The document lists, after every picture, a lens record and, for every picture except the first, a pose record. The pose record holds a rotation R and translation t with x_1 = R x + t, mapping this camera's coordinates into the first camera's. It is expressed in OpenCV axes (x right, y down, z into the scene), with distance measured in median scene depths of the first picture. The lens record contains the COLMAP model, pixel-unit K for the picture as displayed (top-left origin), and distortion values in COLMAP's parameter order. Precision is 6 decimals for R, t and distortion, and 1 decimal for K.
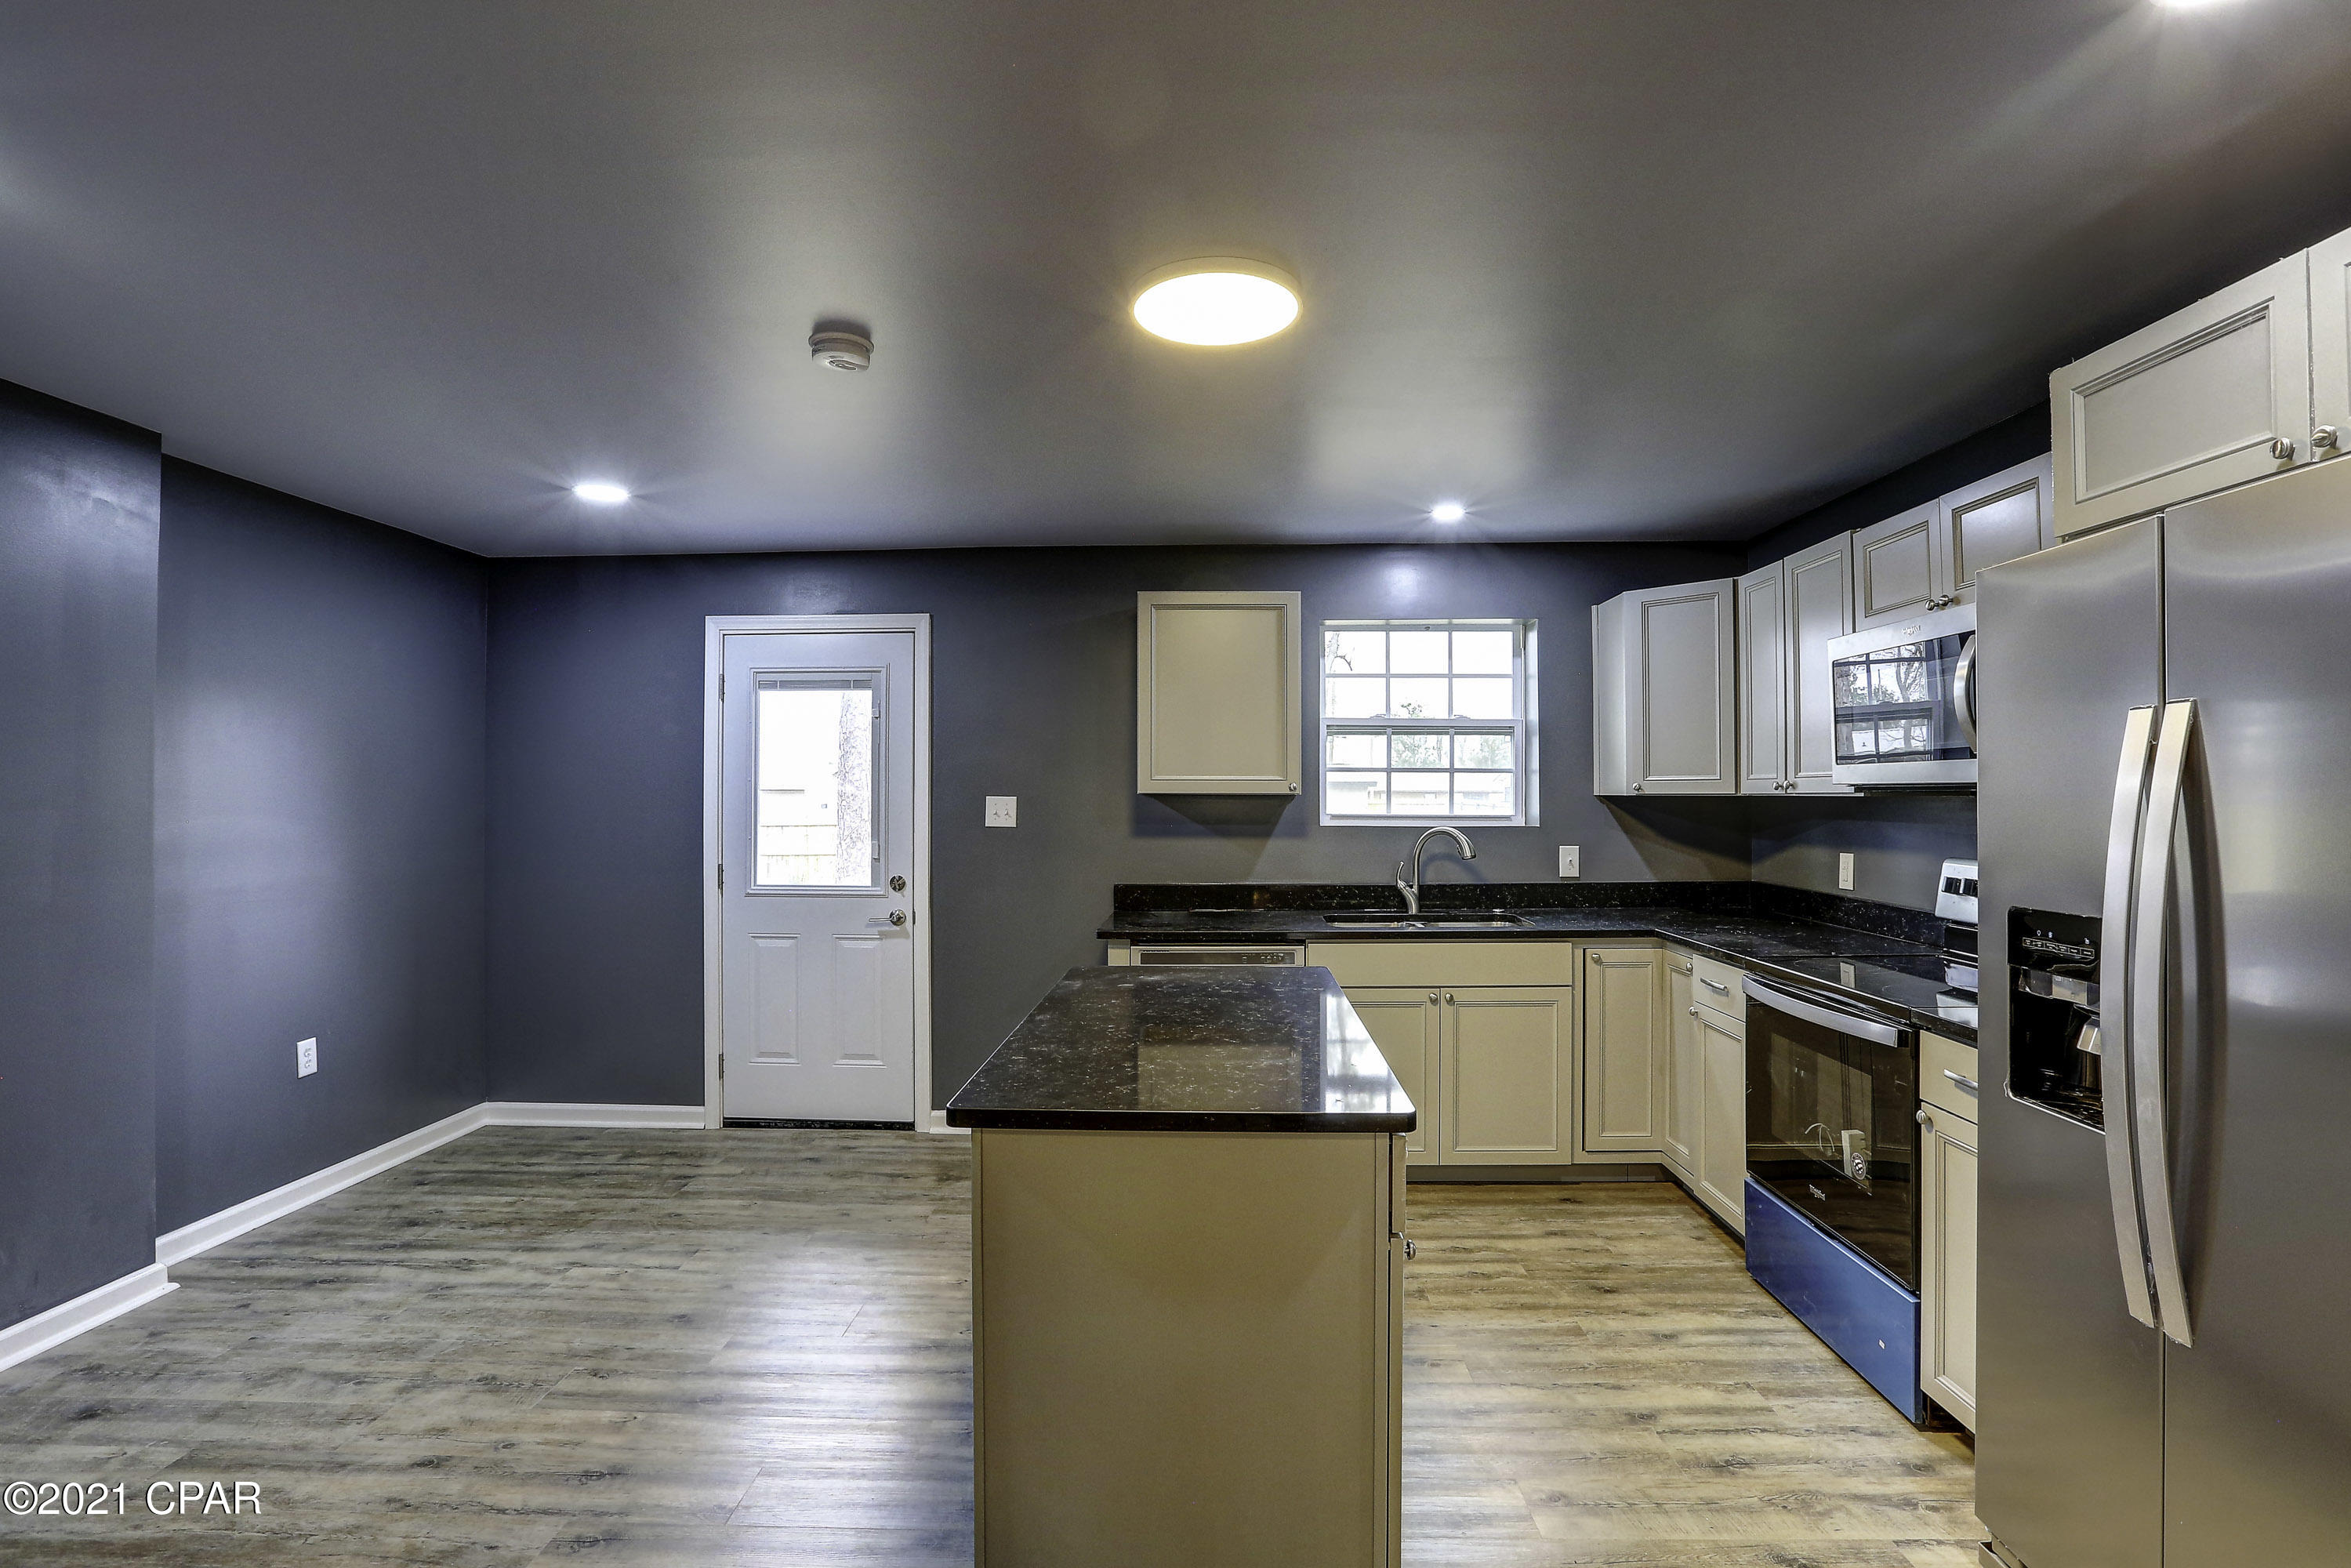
lens RADIAL K [[1093.2, 0, 1175.5], [0, 1093.2, 784.0], [0, 0, 1]] dist [-0.058478, 0.024223]
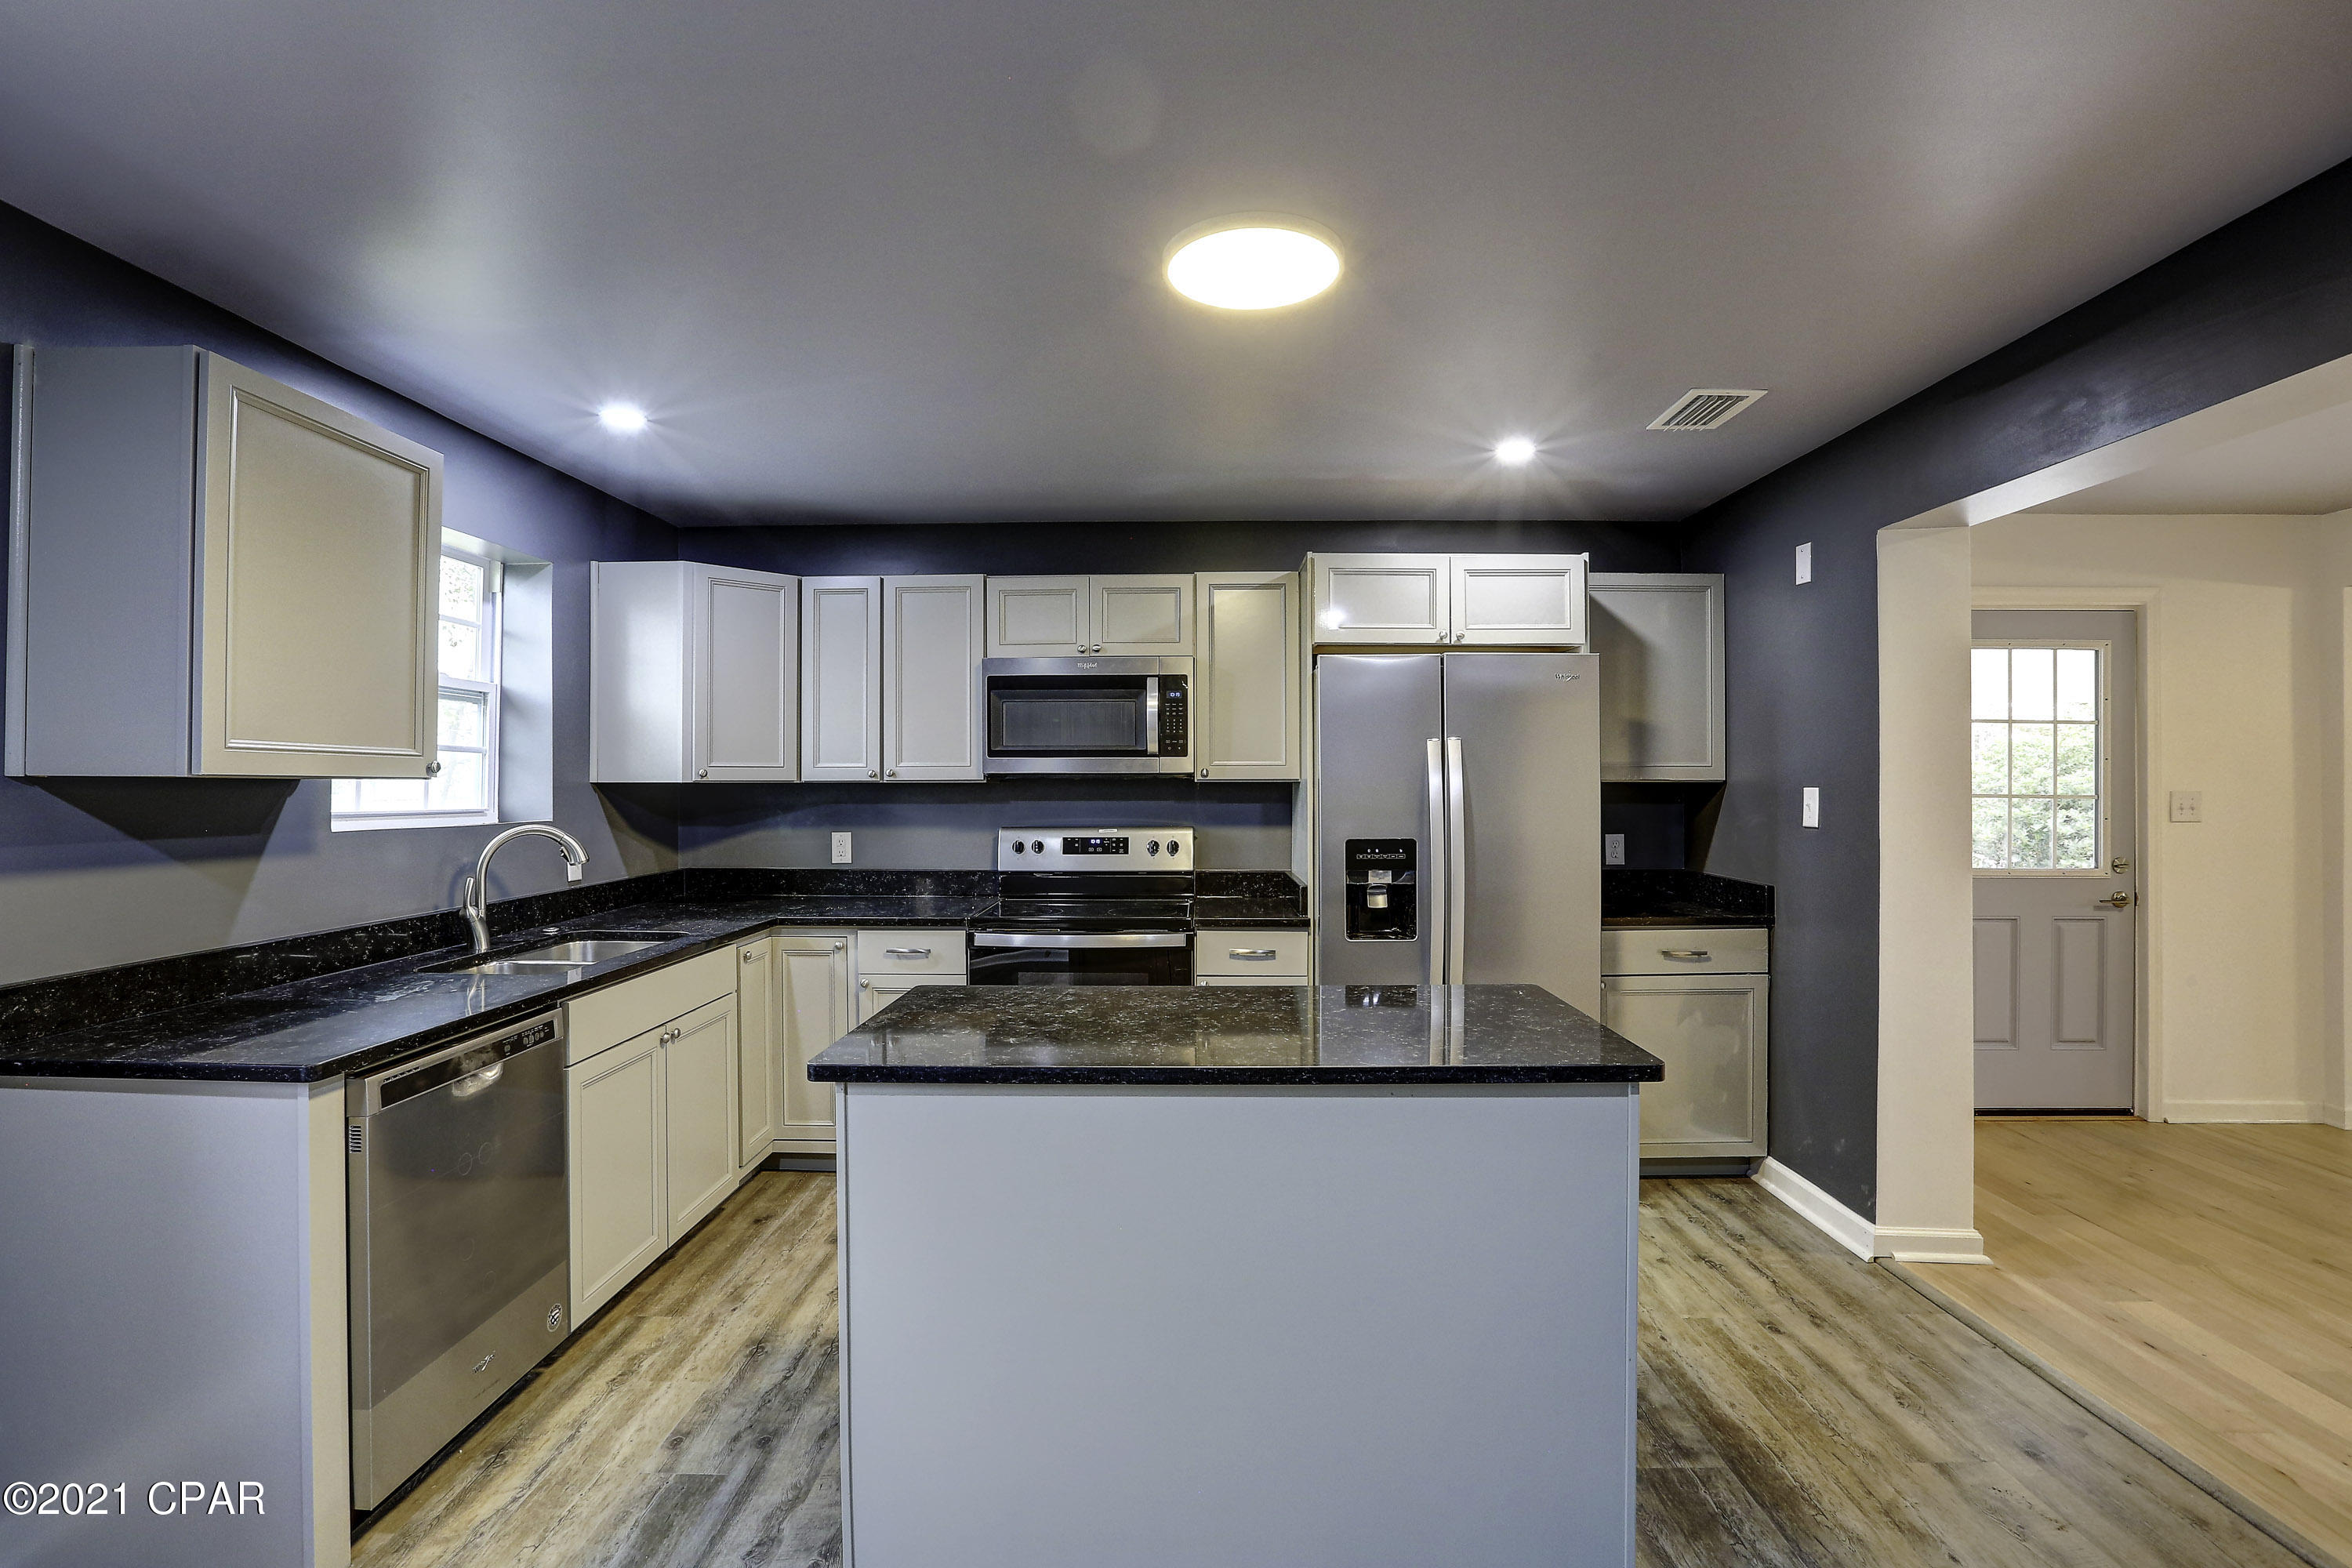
lens RADIAL K [[1082.6, 0, 1182.8], [0, 1082.6, 777.2], [0, 0, 1]] dist [-0.057792, 0.022452]
pose [[-0.015966, 0.008027, 0.999840, -0.505735], [-0.007374, 0.999940, -0.008146, 0.010407], [-0.999845, -0.007503, -0.015906, 0.594814]]
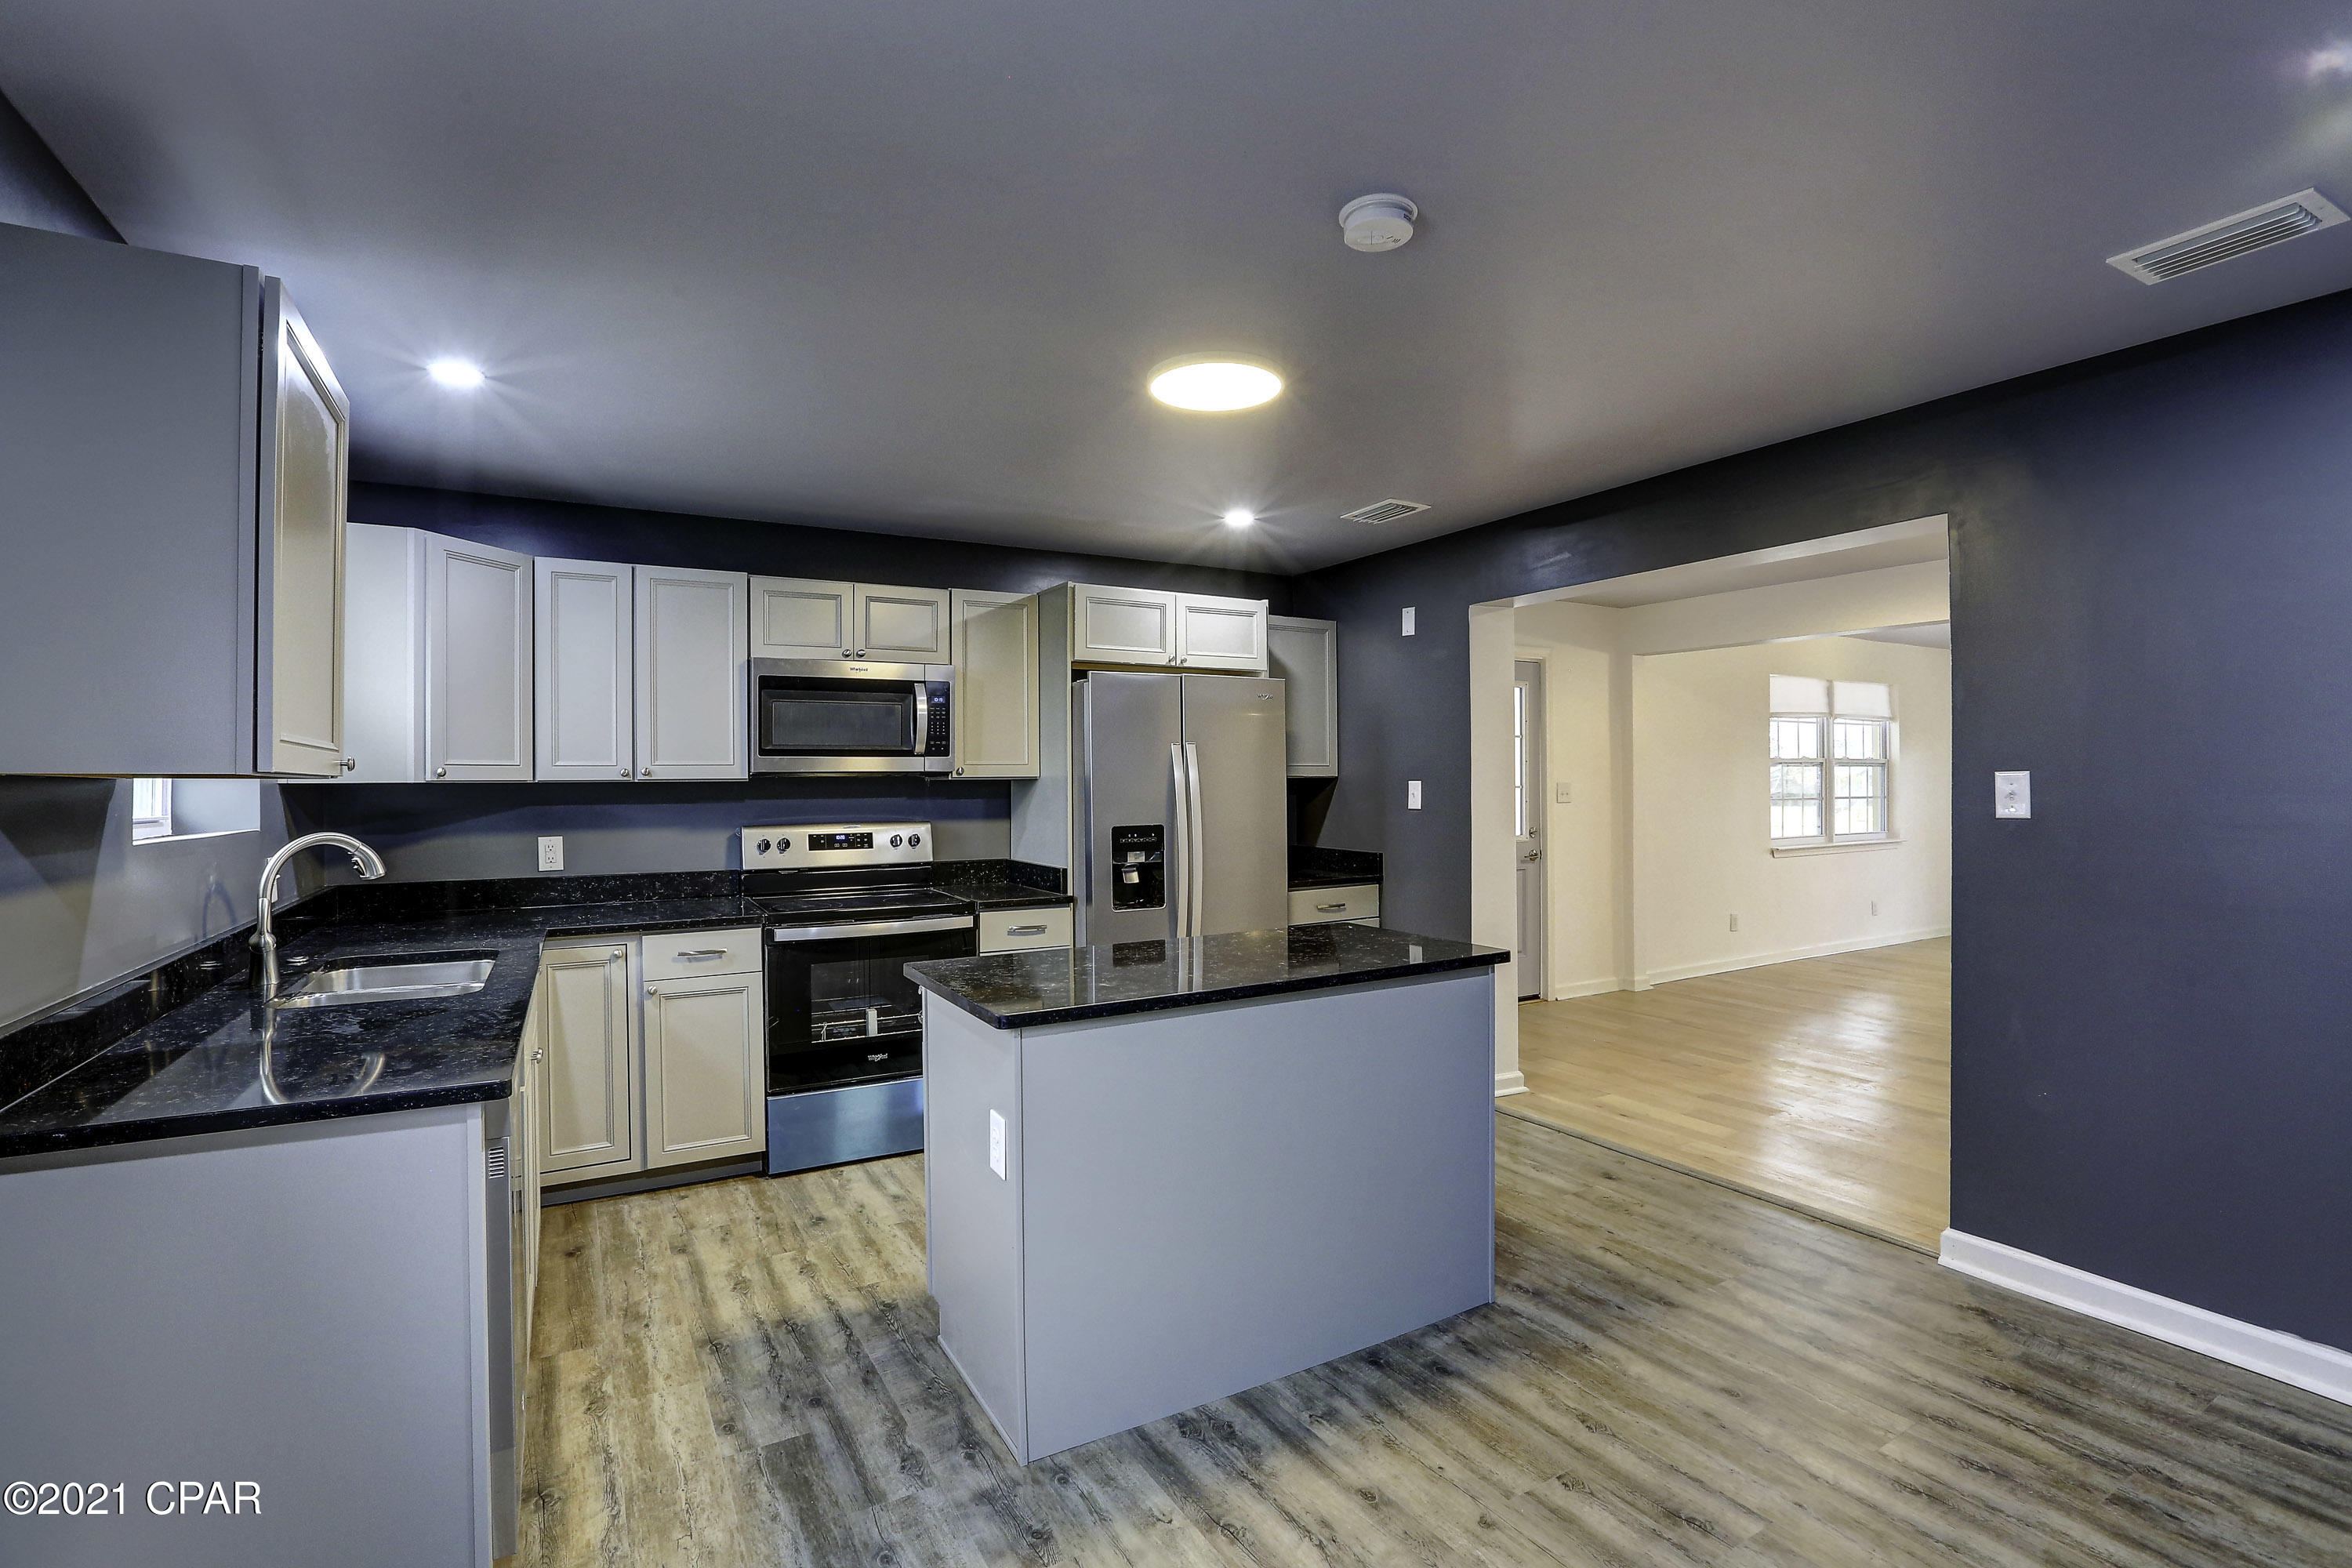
lens RADIAL K [[1082.6, 0, 1182.8], [0, 1082.6, 777.2], [0, 0, 1]] dist [-0.057792, 0.022452]
pose [[-0.529942, 0.006997, 0.848005, -0.556640], [0.001104, 0.999971, -0.007561, 0.012745], [-0.848033, -0.003070, -0.529934, 0.942693]]
